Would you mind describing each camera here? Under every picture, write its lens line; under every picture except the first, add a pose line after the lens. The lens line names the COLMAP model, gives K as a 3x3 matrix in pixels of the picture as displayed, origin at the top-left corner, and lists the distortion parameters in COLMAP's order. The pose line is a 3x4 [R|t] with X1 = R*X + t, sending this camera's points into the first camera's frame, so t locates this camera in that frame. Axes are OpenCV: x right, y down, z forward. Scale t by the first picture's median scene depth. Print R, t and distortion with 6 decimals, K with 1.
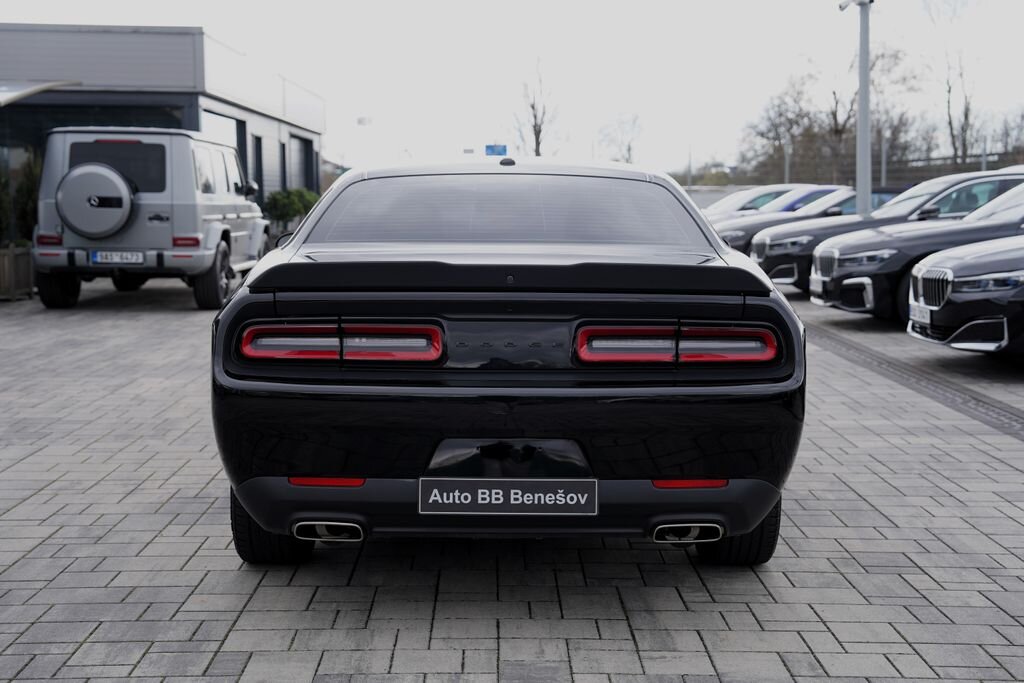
lens RADIAL K [[1415.9, 0, 512.0], [0, 1415.9, 341.5], [0, 0, 1]] dist [0.005881, 1.835025]
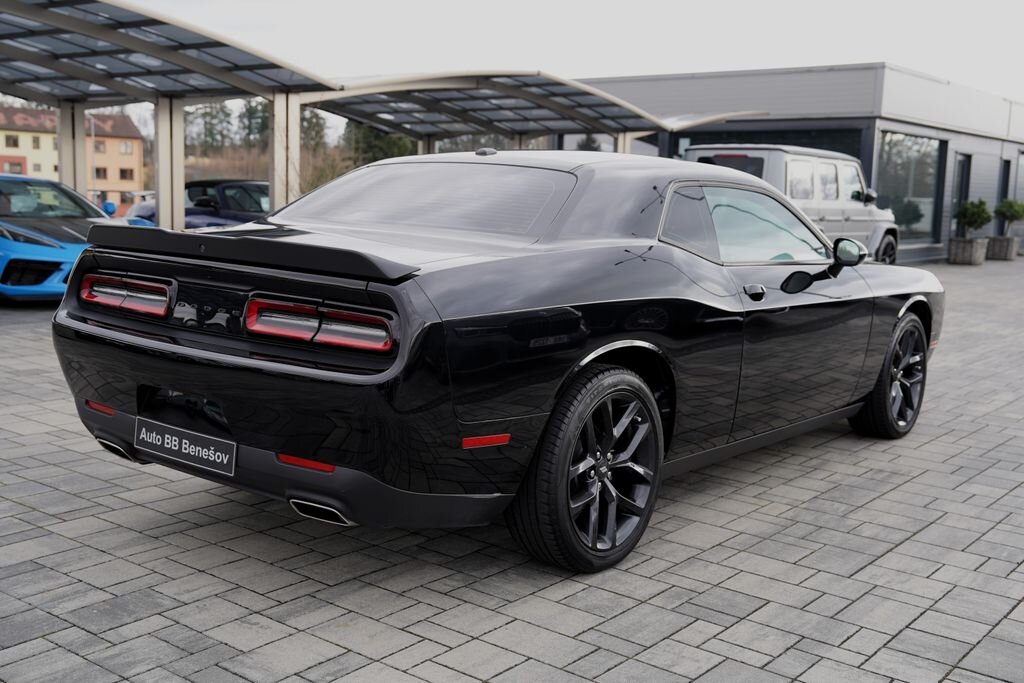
lens RADIAL K [[1100.4, 0, 512.0], [0, 1100.4, 341.5], [0, 0, 1]] dist [0.055994, 0.026054]
pose [[0.780155, 0.109731, -0.615887, 0.703587], [-0.097348, 0.993798, 0.053750, -0.041100], [0.617965, 0.018022, 0.785999, 0.469267]]
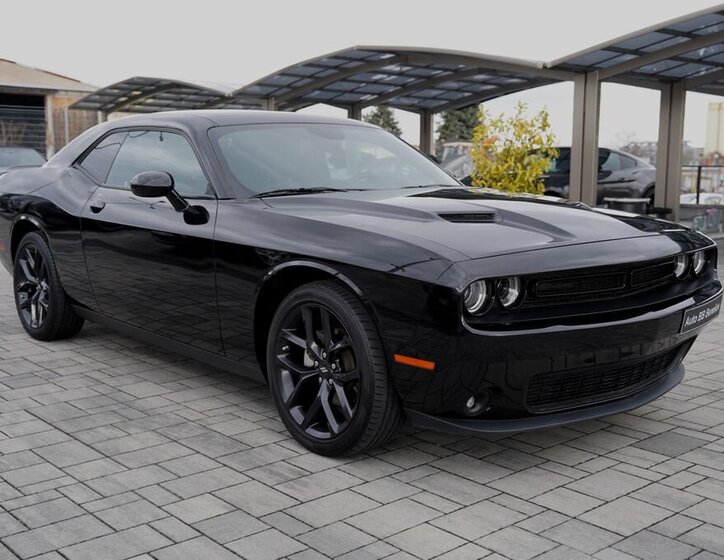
lens RADIAL K [[862.6, 0, 362.0], [0, 862.6, 280.0], [0, 0, 1]] dist [-0.000624, 0.014660]
pose [[-0.751220, 0.081203, -0.655038, 0.716628], [-0.077353, 0.974734, 0.209547, -0.203405], [0.655503, 0.208085, -0.725959, 2.323880]]
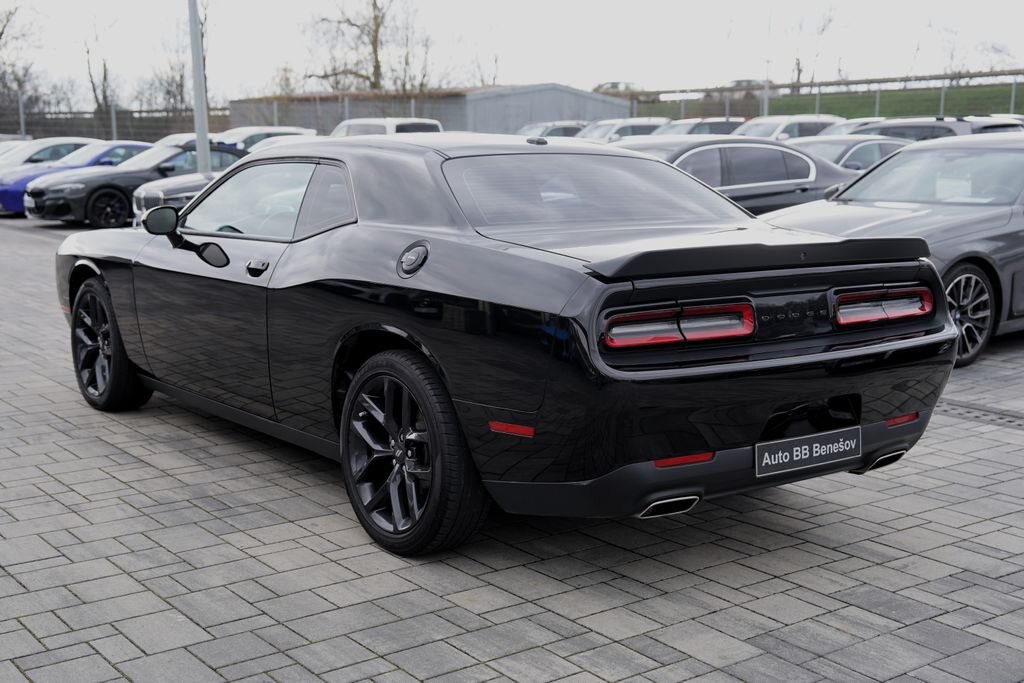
lens RADIAL K [[1251.5, 0, 512.0], [0, 1251.5, 341.5], [0, 0, 1]] dist [0.092833, 0.031335]
pose [[0.802434, -0.084369, 0.590746, -0.758826], [0.052919, 0.996116, 0.070381, -0.058427], [-0.594389, -0.025215, 0.803782, 0.332383]]
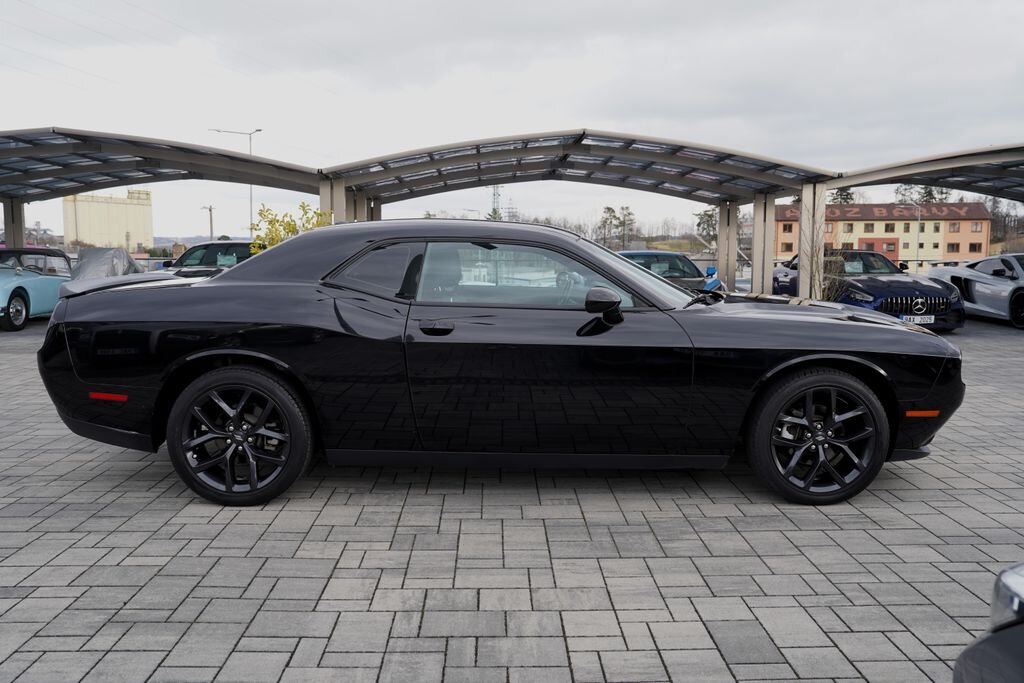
lens RADIAL K [[792.4, 0, 489.9], [0, 792.4, 339.5], [0, 0, 1]] dist [-0.041509, 0.007479]
pose [[-0.014579, 0.110231, -0.993799, 1.158954], [-0.097641, 0.988998, 0.111130, -0.129409], [0.995115, 0.098656, -0.003655, 1.298847]]
